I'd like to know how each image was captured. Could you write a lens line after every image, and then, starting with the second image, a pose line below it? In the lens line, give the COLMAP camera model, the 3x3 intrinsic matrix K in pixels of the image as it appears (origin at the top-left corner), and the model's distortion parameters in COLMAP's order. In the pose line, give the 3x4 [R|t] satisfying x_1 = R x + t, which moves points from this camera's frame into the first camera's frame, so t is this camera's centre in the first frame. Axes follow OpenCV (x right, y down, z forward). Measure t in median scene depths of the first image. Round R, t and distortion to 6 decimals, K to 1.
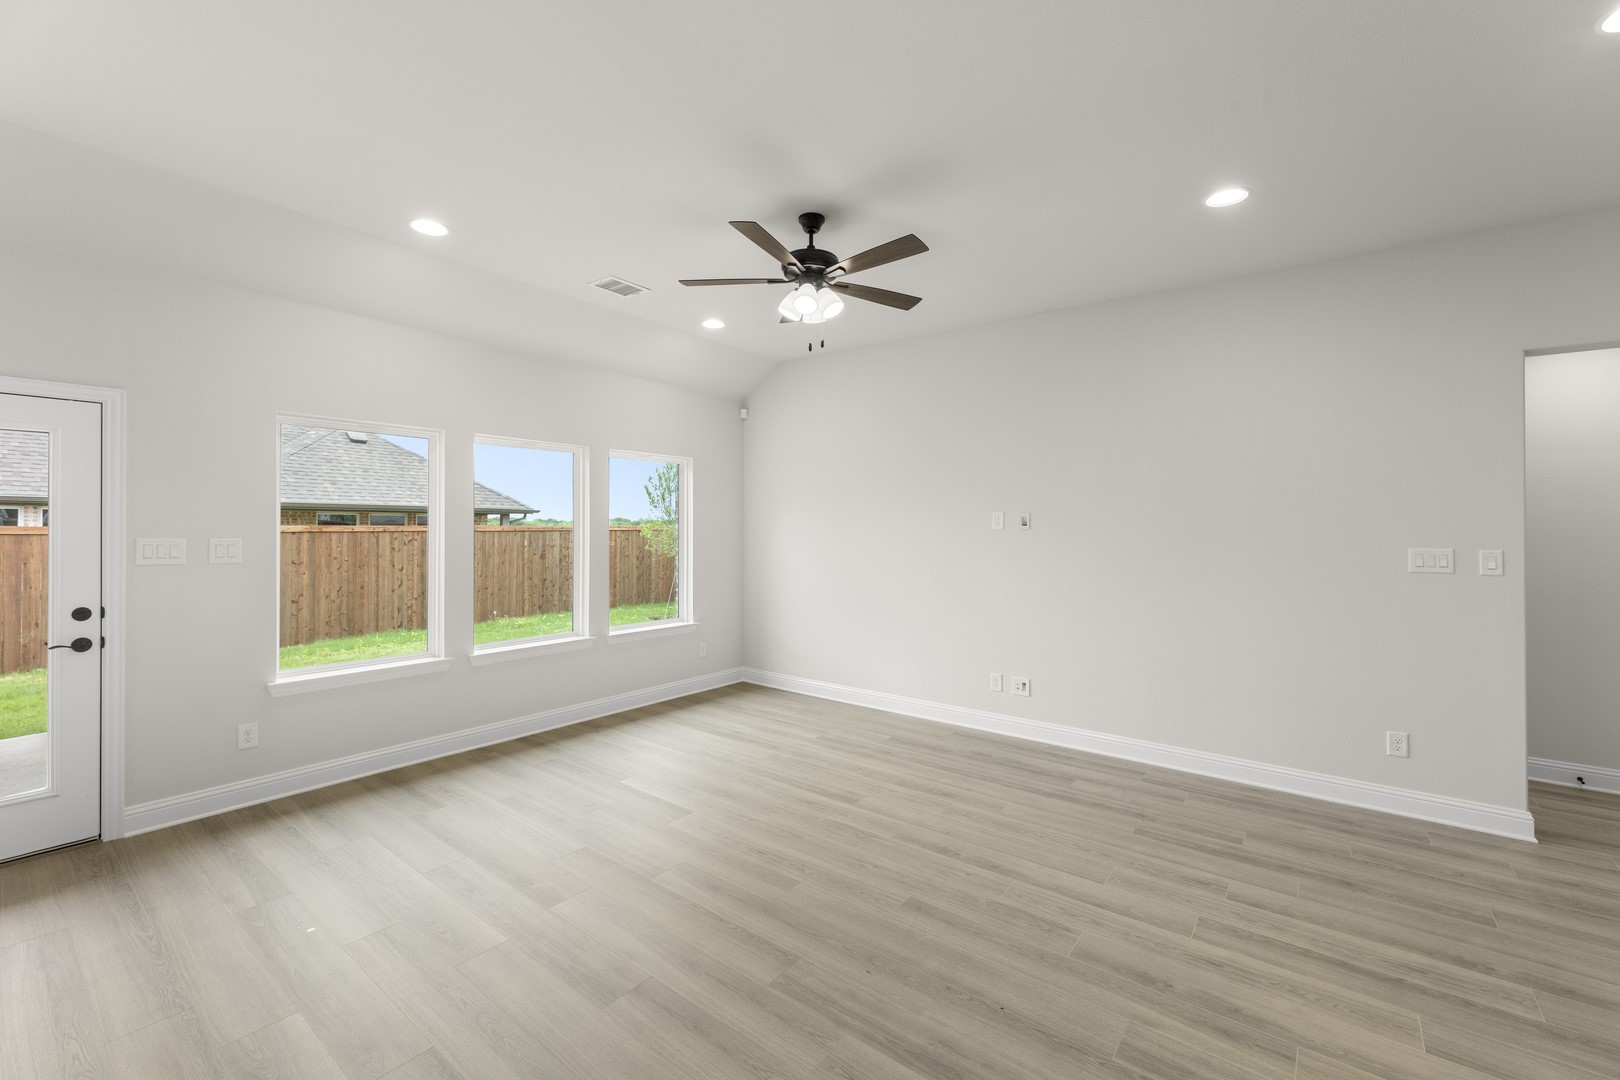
lens RADIAL K [[668.9, 0, 856.4], [0, 668.9, 523.2], [0, 0, 1]] dist [-0.002128, -0.000234]
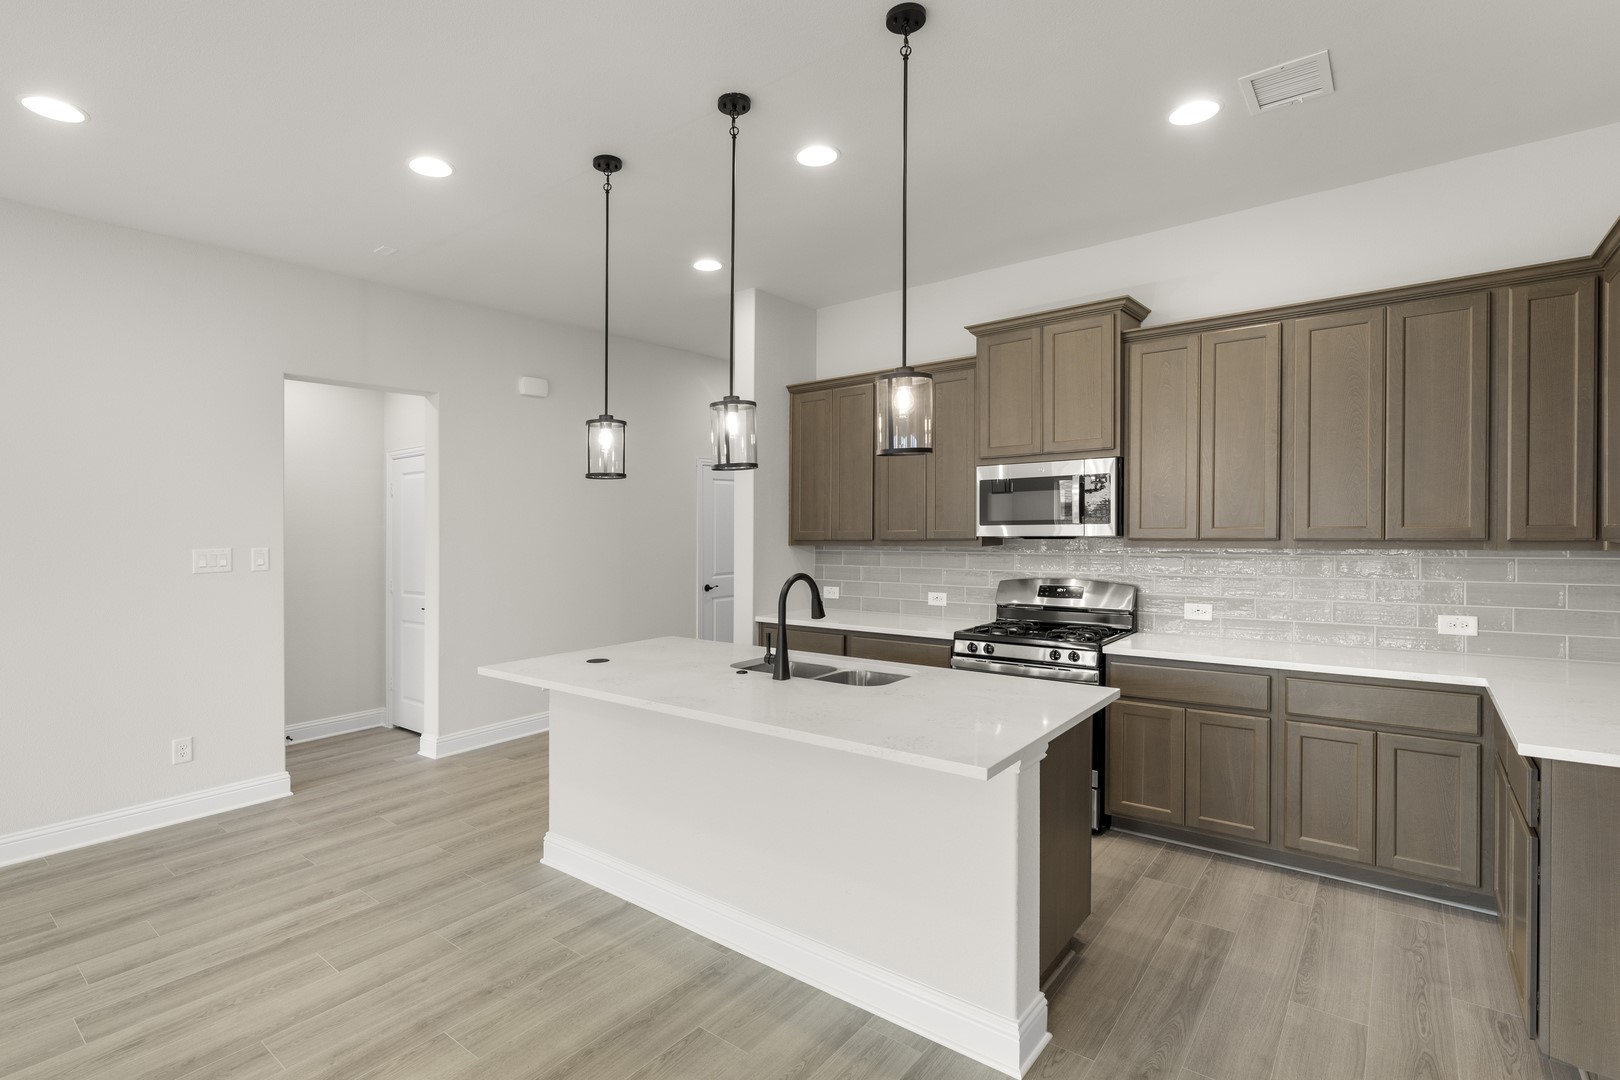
lens RADIAL K [[763.2, 0, 718.0], [0, 763.2, 525.7], [0, 0, 1]] dist [-0.002969, -0.000717]
pose [[0.100606, -0.007720, 0.994896, -0.219953], [0.009958, 0.999928, 0.006752, 0.001415], [-0.994876, 0.009227, 0.100676, 0.101718]]
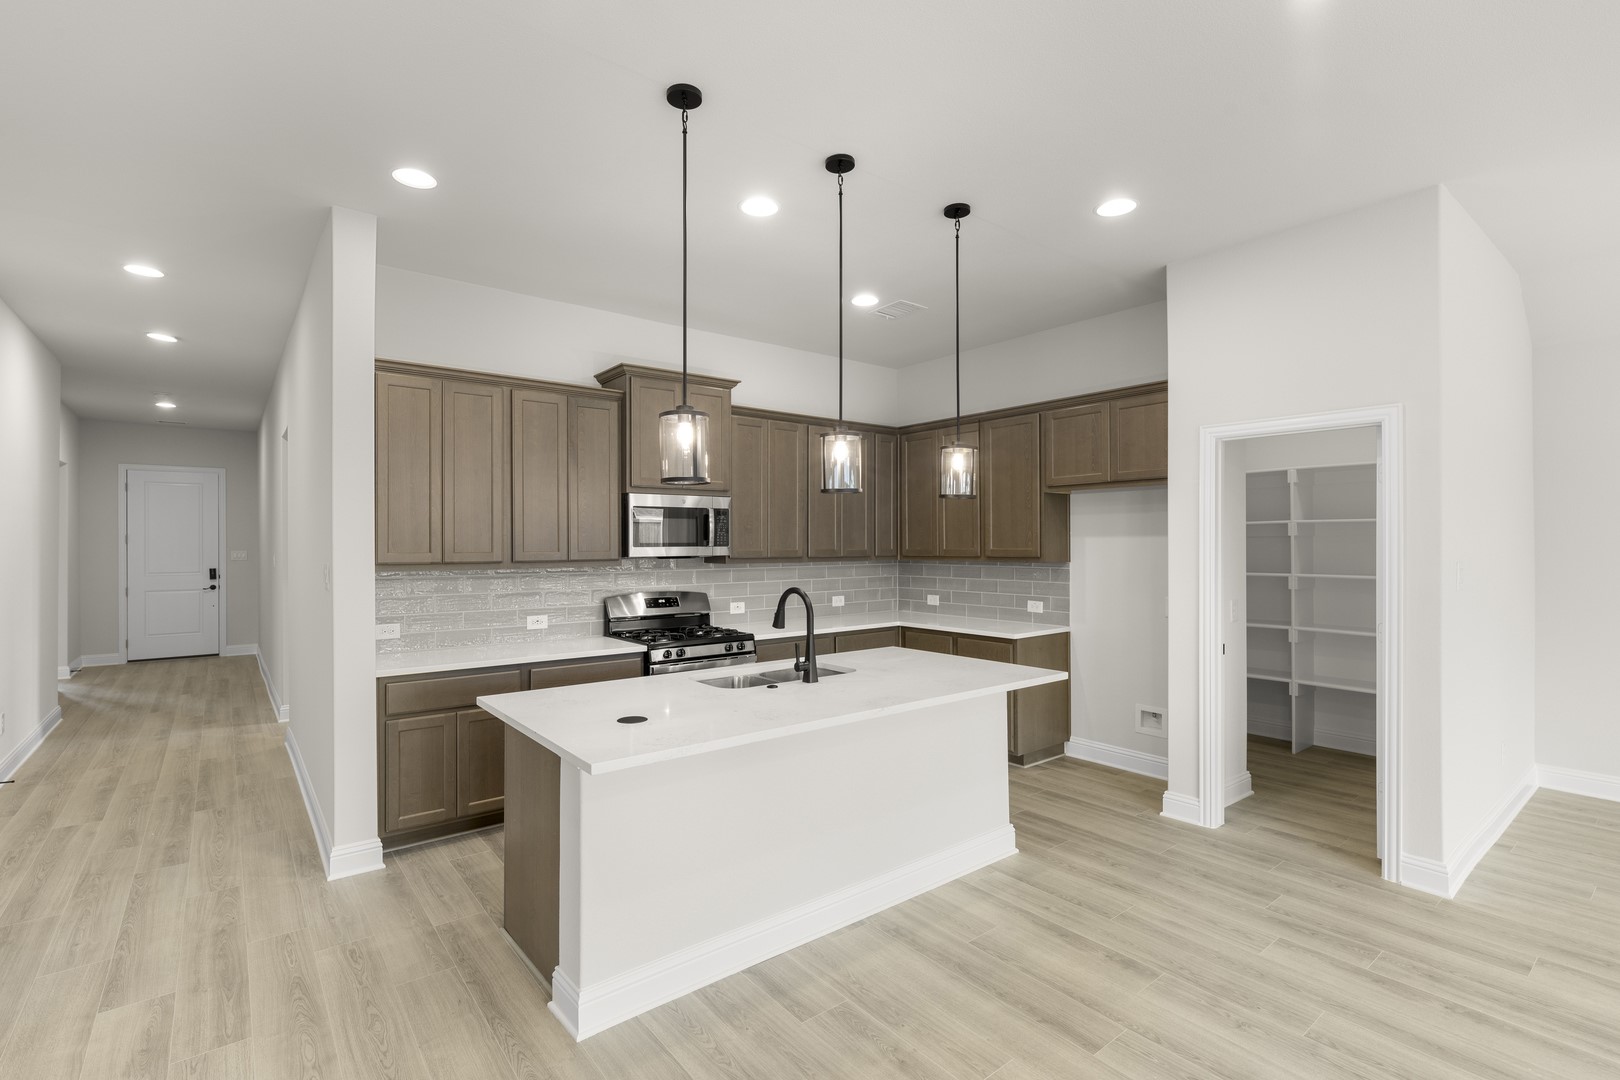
lens RADIAL K [[764.3, 0, 818.2], [0, 764.3, 541.5], [0, 0, 1]] dist [-0.001579, 0.000333]
pose [[-0.961997, -0.004888, 0.273017, 0.331088], [-0.006086, 0.999975, -0.003541, 0.006264], [-0.272992, -0.005068, -0.962003, 0.984009]]
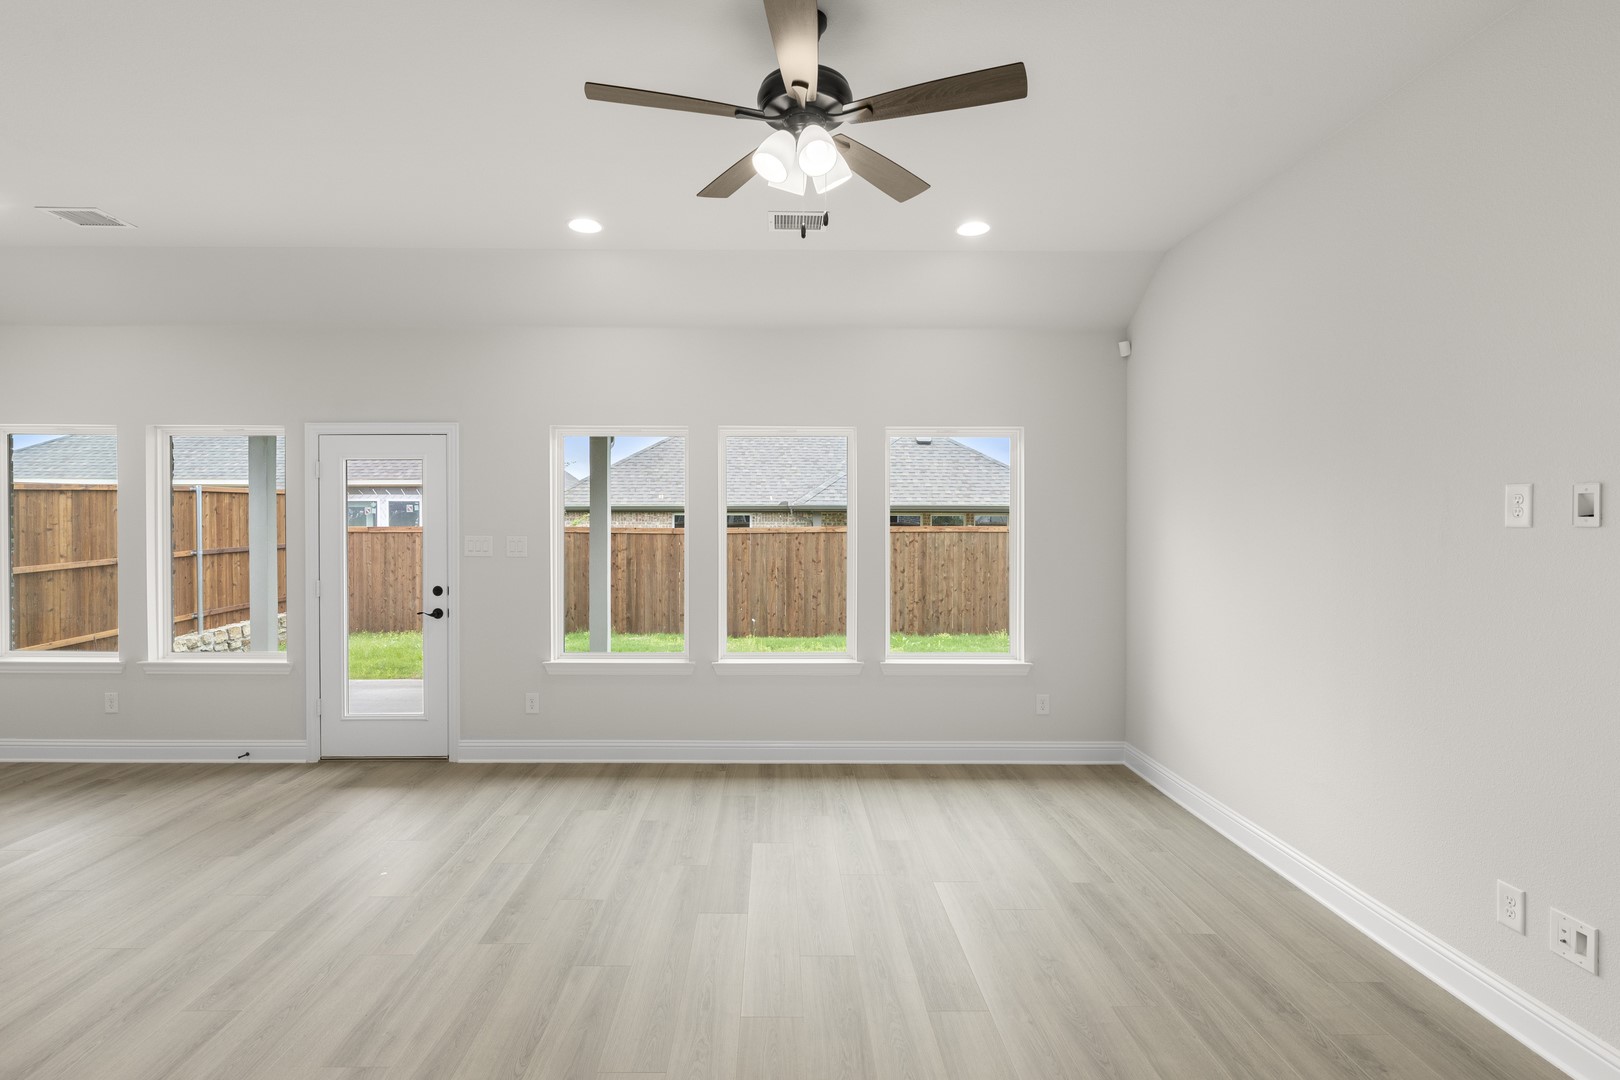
lens RADIAL K [[804.2, 0, 771.5], [0, 804.2, 533.4], [0, 0, 1]] dist [-0.002017, -0.000240]
pose [[0.582890, 0.003033, -0.812546, 0.472668], [0.006881, 0.999939, 0.008668, 0.007386], [0.812522, -0.010644, 0.582833, 0.494634]]
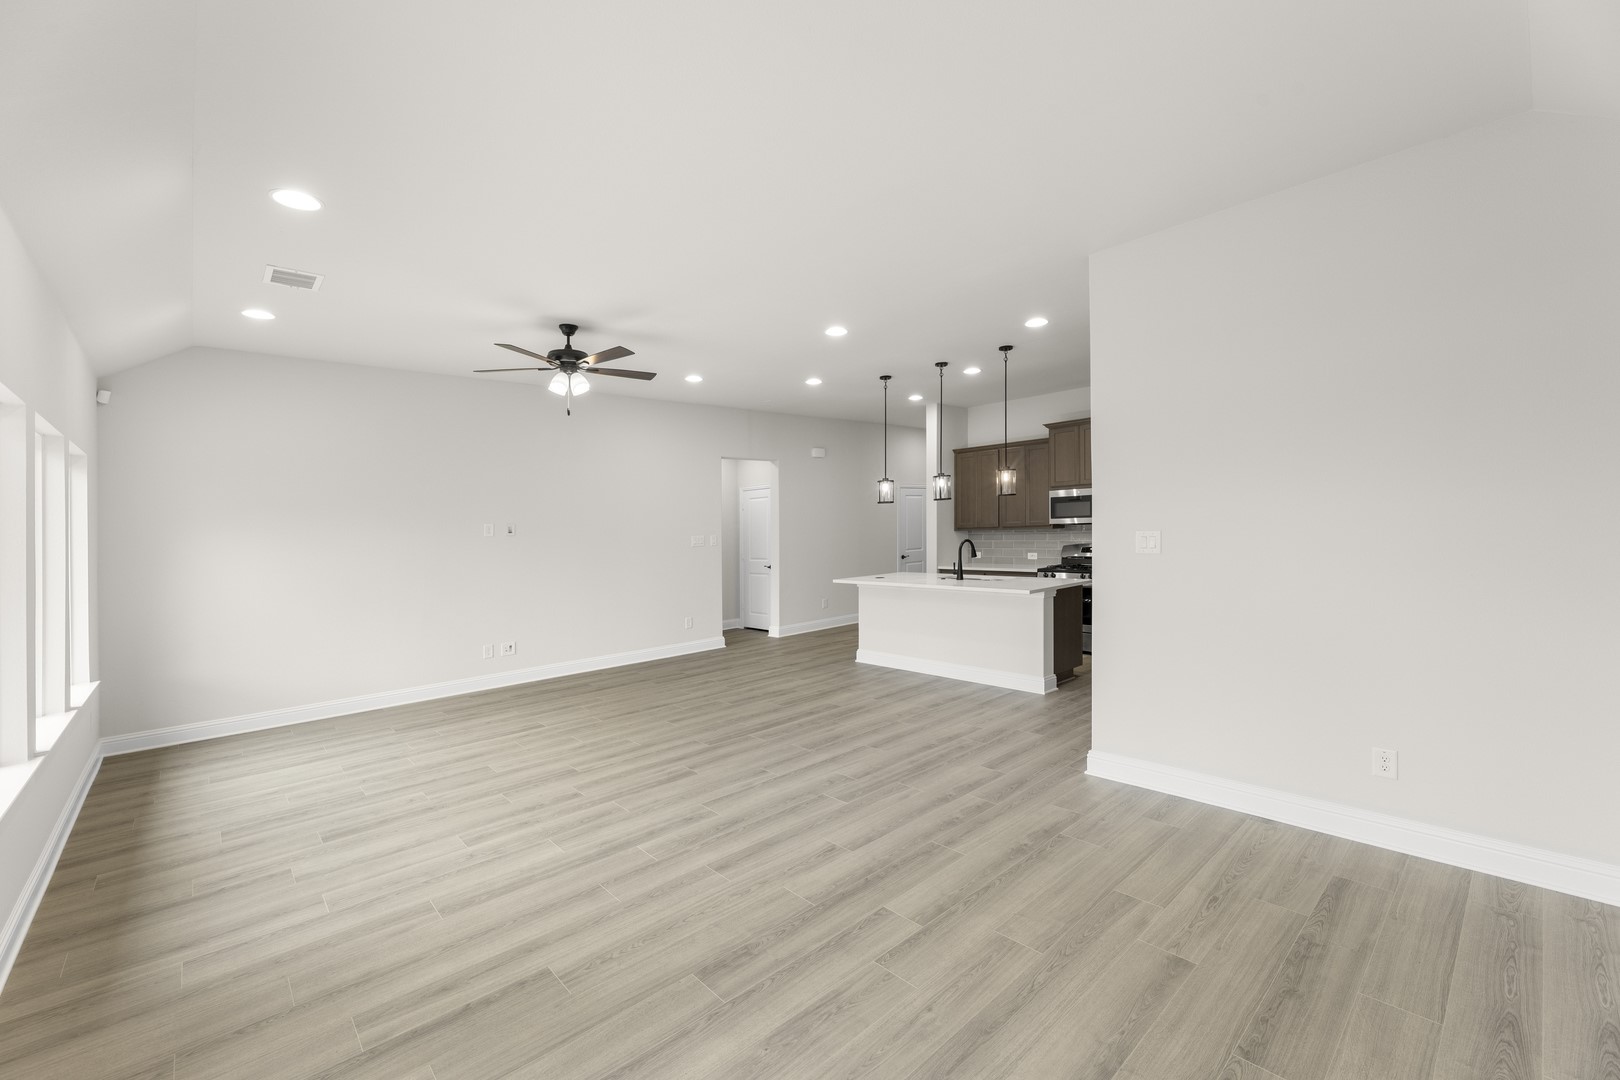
lens RADIAL K [[630.6, 0, 774.4], [0, 630.6, 549.6], [0, 0, 1]] dist [-0.000137, -0.000003]
pose [[0.249423, -0.051156, 0.967042, -1.185458], [0.030922, 0.998515, 0.044845, -0.006323], [-0.967901, 0.018717, 0.250635, 0.173532]]
